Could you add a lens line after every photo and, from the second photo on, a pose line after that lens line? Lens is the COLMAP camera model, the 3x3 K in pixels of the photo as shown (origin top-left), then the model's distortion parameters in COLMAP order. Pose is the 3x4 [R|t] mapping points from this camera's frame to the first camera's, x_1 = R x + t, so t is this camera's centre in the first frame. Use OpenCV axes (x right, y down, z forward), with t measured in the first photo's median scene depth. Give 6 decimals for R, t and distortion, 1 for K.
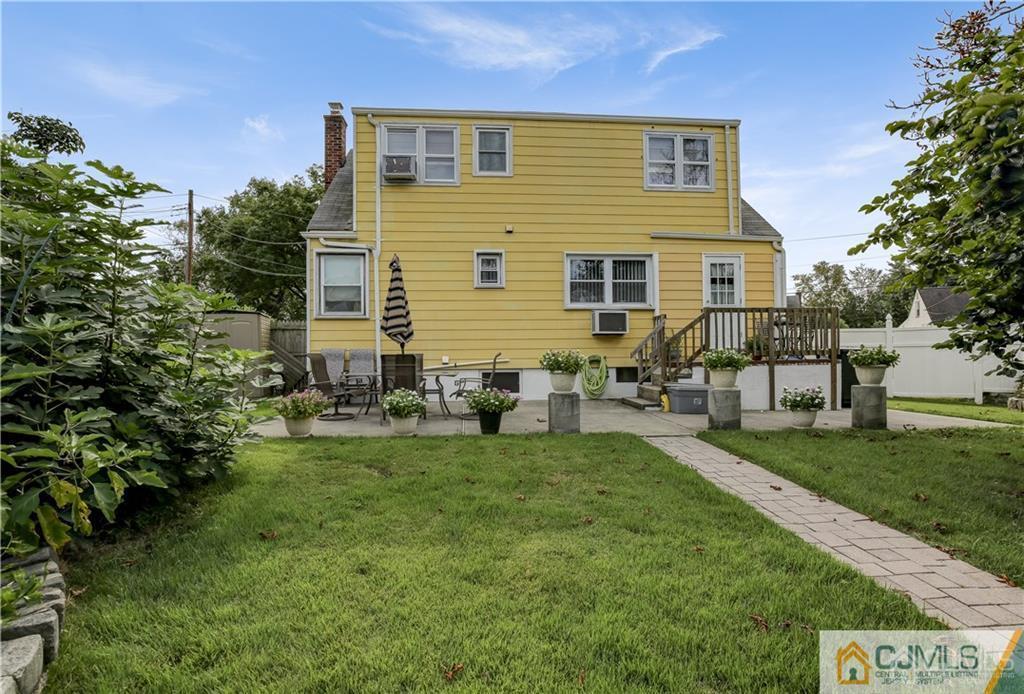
lens RADIAL K [[463.1, 0, 515.9], [0, 463.1, 346.9], [0, 0, 1]] dist [-0.024762, 0.001624]
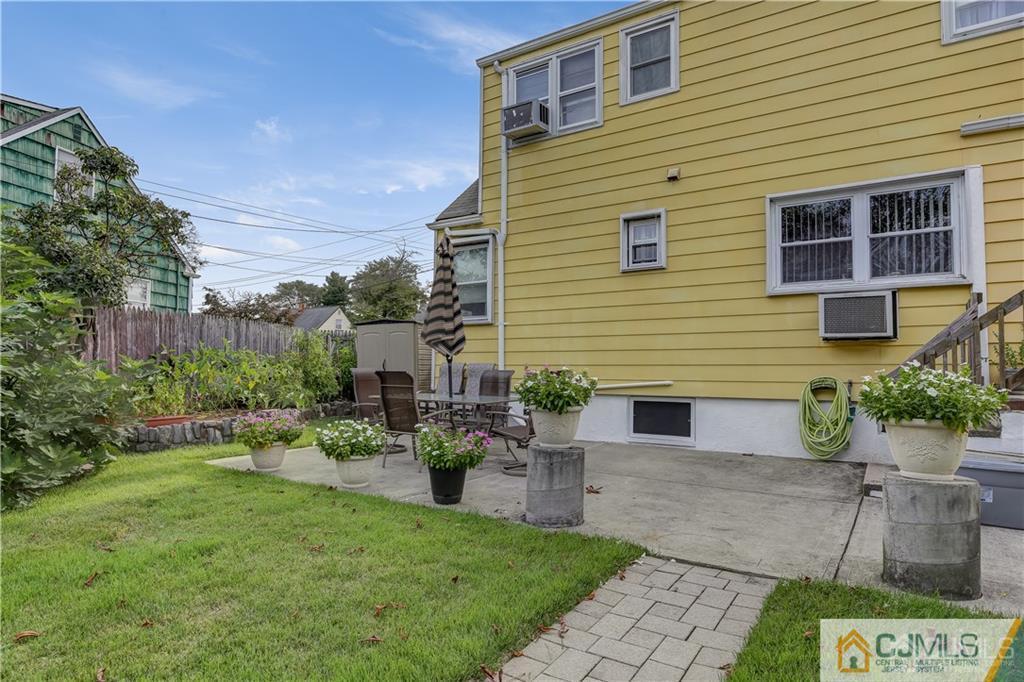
lens RADIAL K [[574.8, 0, 515.2], [0, 574.8, 341.6], [0, 0, 1]] dist [-0.004382, 0.000602]
pose [[0.799333, -0.014311, -0.600717, 0.282555], [-0.005183, 0.999515, -0.030708, -0.001890], [0.600865, 0.027660, 0.798871, 0.251448]]
